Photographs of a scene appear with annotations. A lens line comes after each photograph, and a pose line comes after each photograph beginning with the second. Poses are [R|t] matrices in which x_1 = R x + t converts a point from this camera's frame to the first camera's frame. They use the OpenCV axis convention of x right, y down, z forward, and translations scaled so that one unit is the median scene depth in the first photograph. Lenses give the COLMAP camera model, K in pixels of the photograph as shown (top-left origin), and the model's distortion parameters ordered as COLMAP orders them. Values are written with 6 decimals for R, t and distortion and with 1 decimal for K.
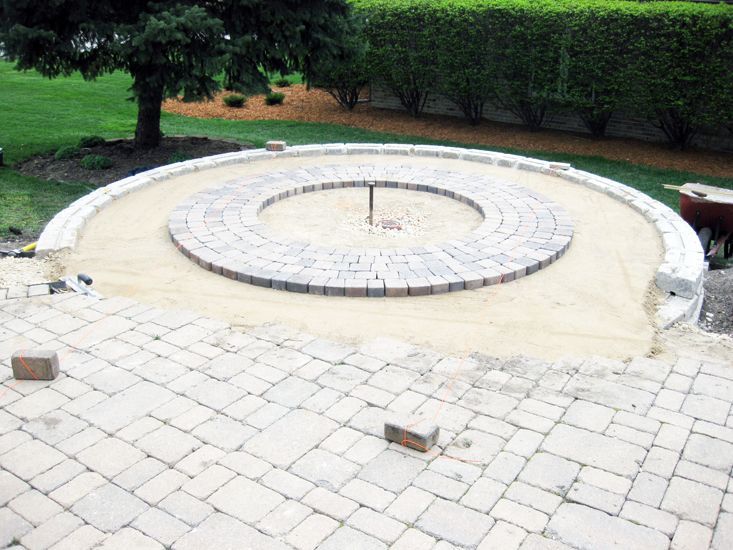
lens RADIAL K [[748.0, 0, 366.5], [0, 748.0, 275.0], [0, 0, 1]] dist [-0.192651, 0.175267]
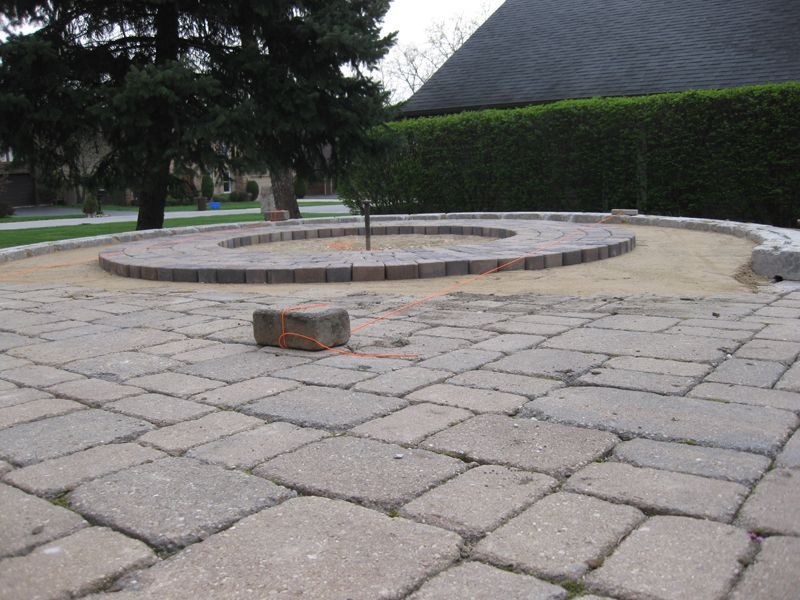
lens RADIAL K [[816.3, 0, 400.0], [0, 816.3, 300.0], [0, 0, 1]] dist [-0.192651, 0.175267]
pose [[0.997641, -0.031164, -0.061159, 0.047072], [0.016074, 0.972286, -0.233243, 0.091062], [0.066733, 0.231710, 0.970493, 0.111397]]
